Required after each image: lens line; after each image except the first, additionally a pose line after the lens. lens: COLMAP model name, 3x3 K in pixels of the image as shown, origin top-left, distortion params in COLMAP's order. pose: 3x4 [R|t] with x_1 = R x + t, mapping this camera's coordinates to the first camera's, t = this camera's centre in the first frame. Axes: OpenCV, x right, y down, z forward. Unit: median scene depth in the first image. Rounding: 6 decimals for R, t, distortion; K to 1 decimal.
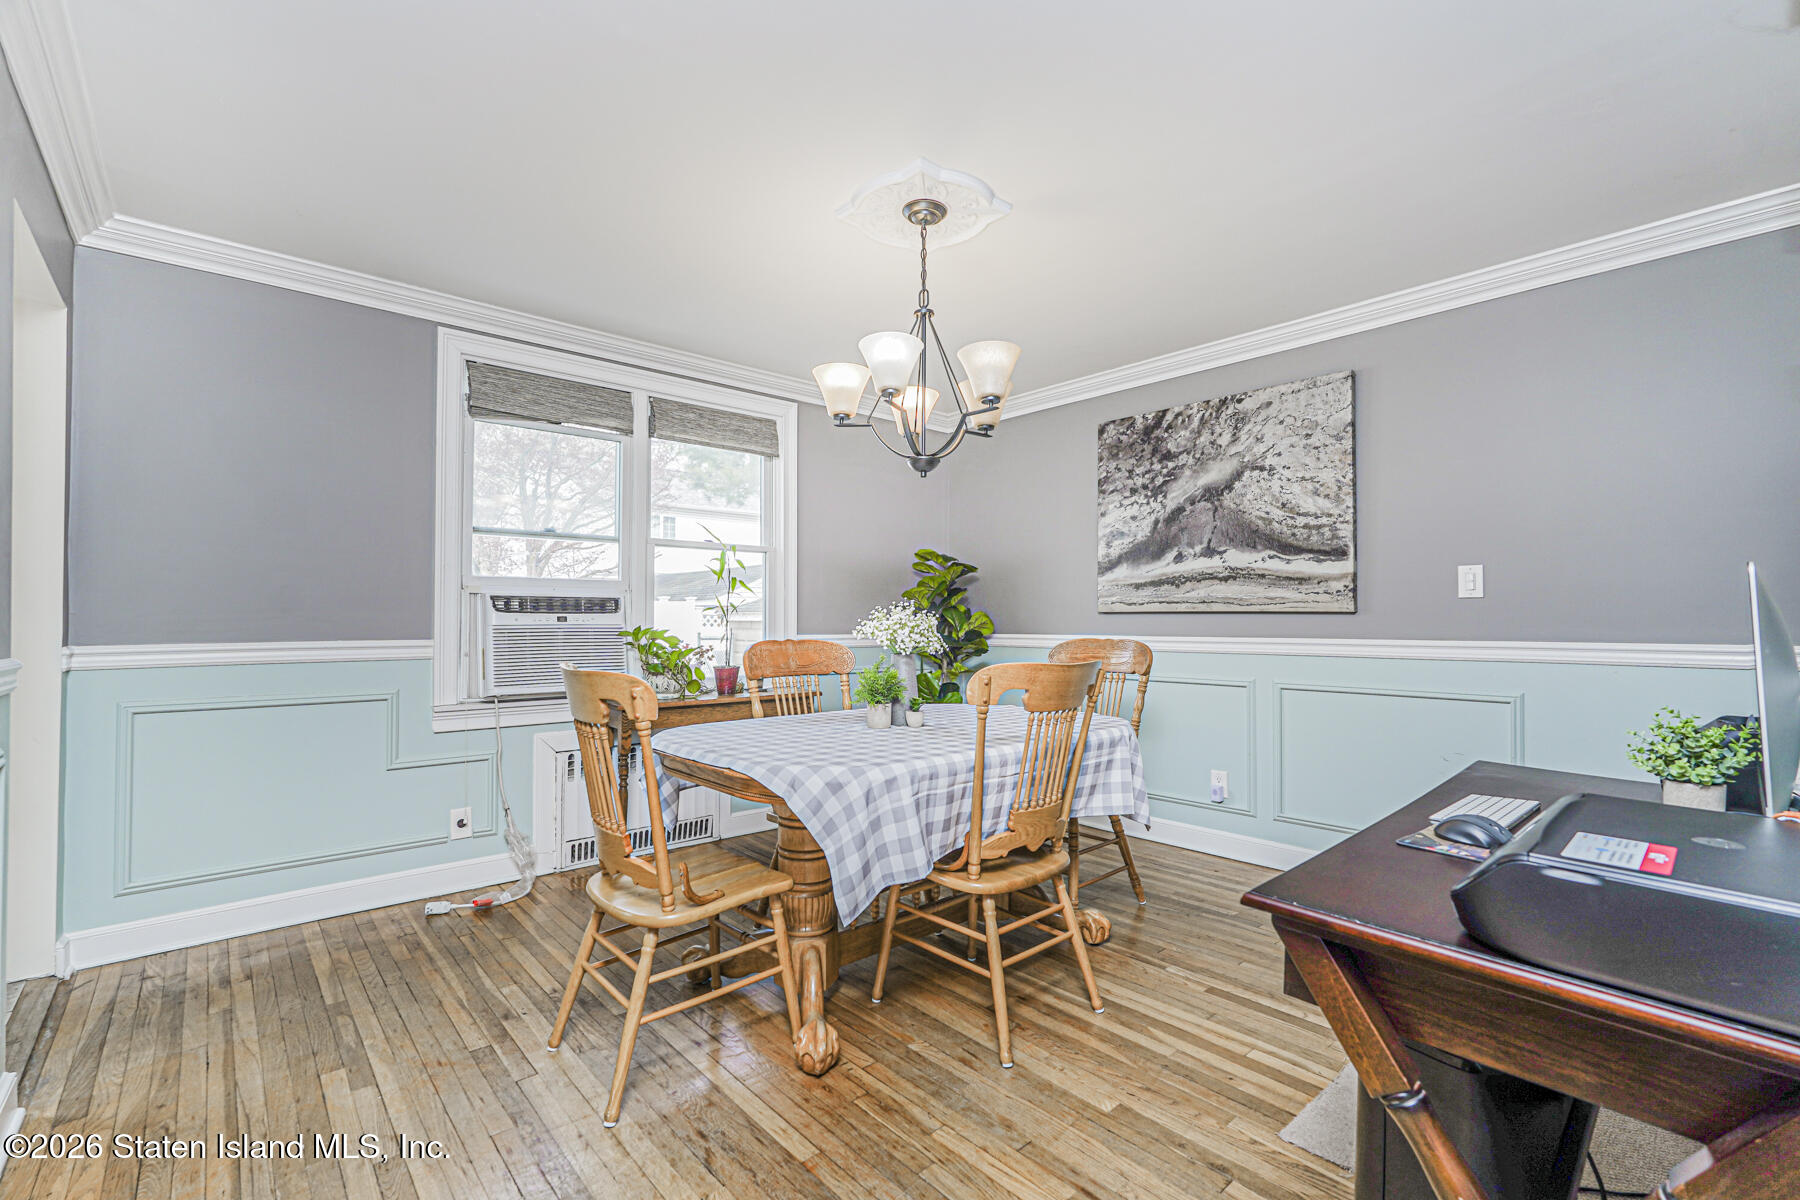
lens RADIAL K [[795.6, 0, 907.6], [0, 795.6, 607.6], [0, 0, 1]] dist [-0.015615, 0.007621]
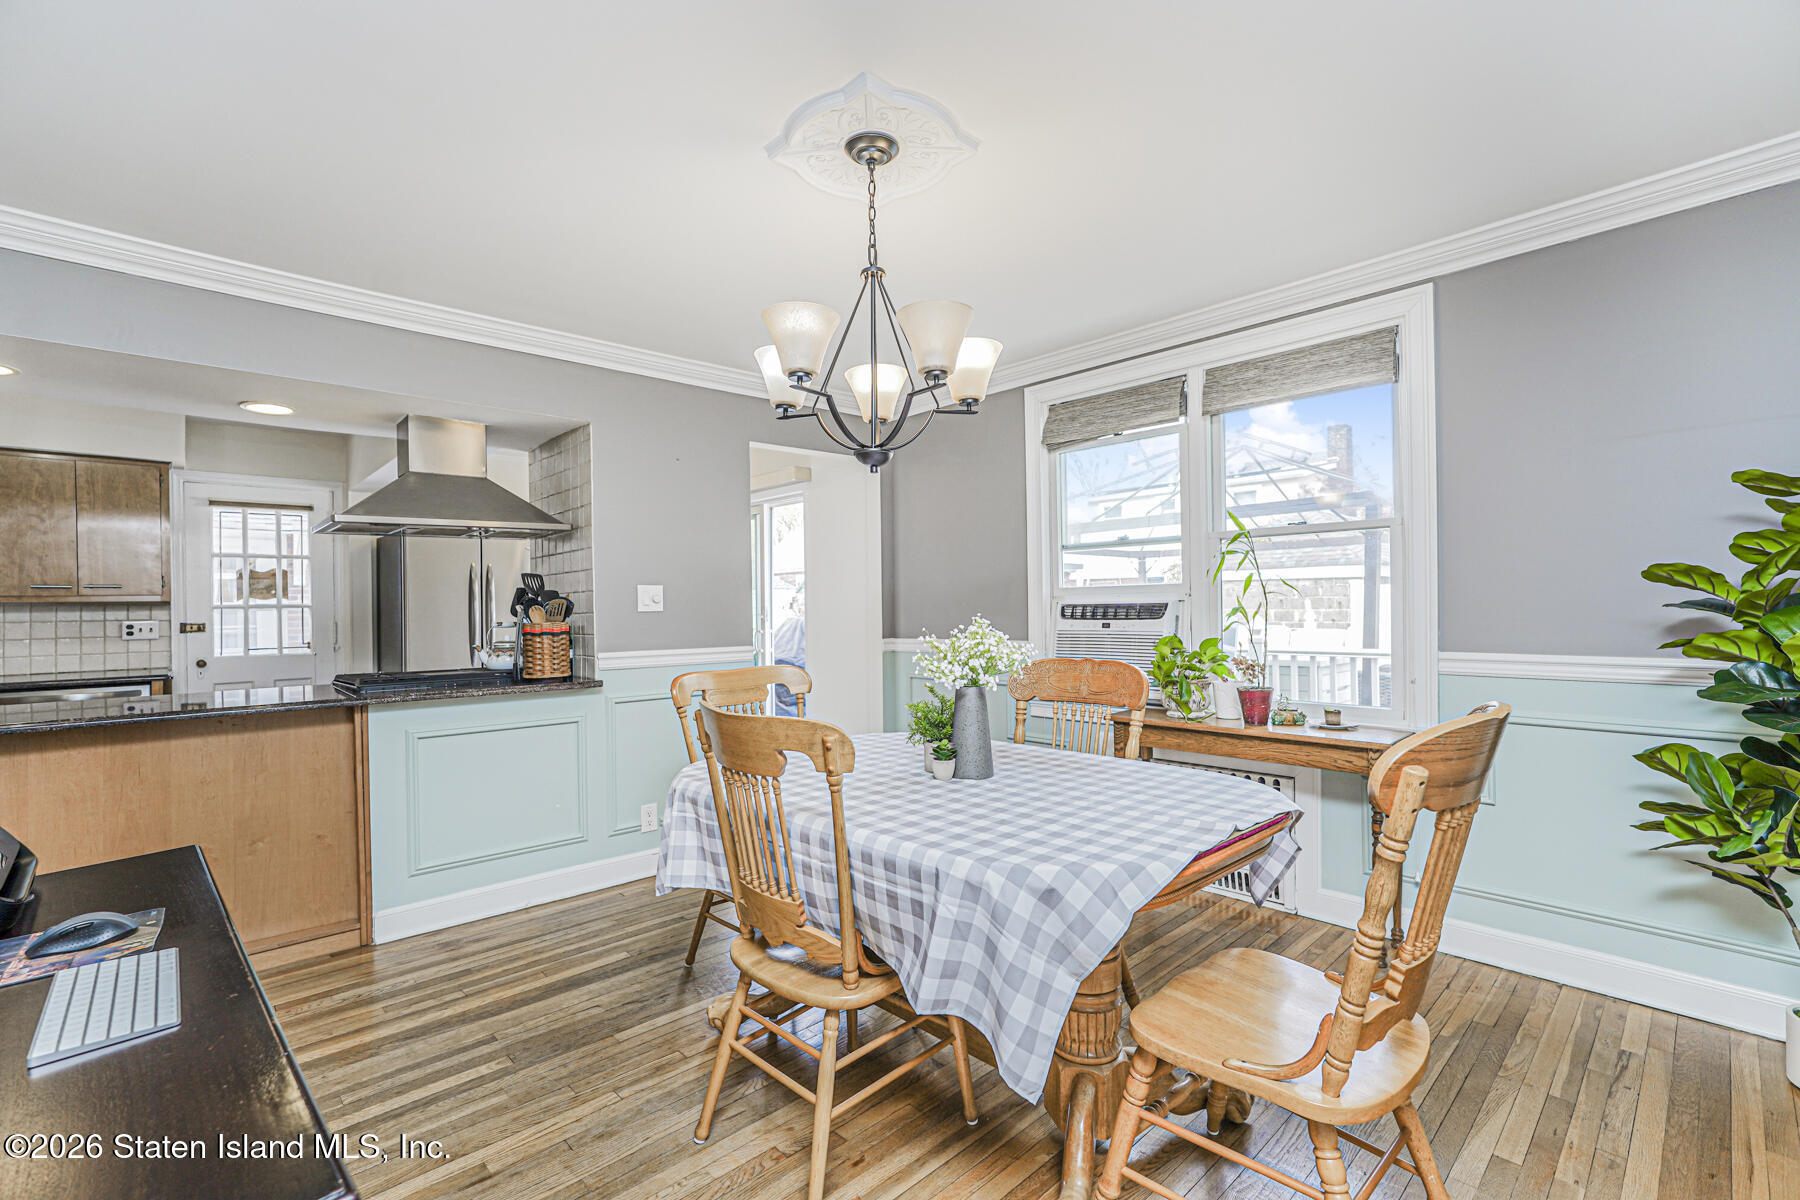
lens RADIAL K [[795.6, 0, 908.3], [0, 795.6, 605.6], [0, 0, 1]] dist [-0.015615, 0.007621]
pose [[0.041983, -0.002061, -0.999116, 1.232877], [0.031193, 0.999513, -0.000751, -0.039542], [0.998631, -0.031134, 0.042027, 1.463817]]
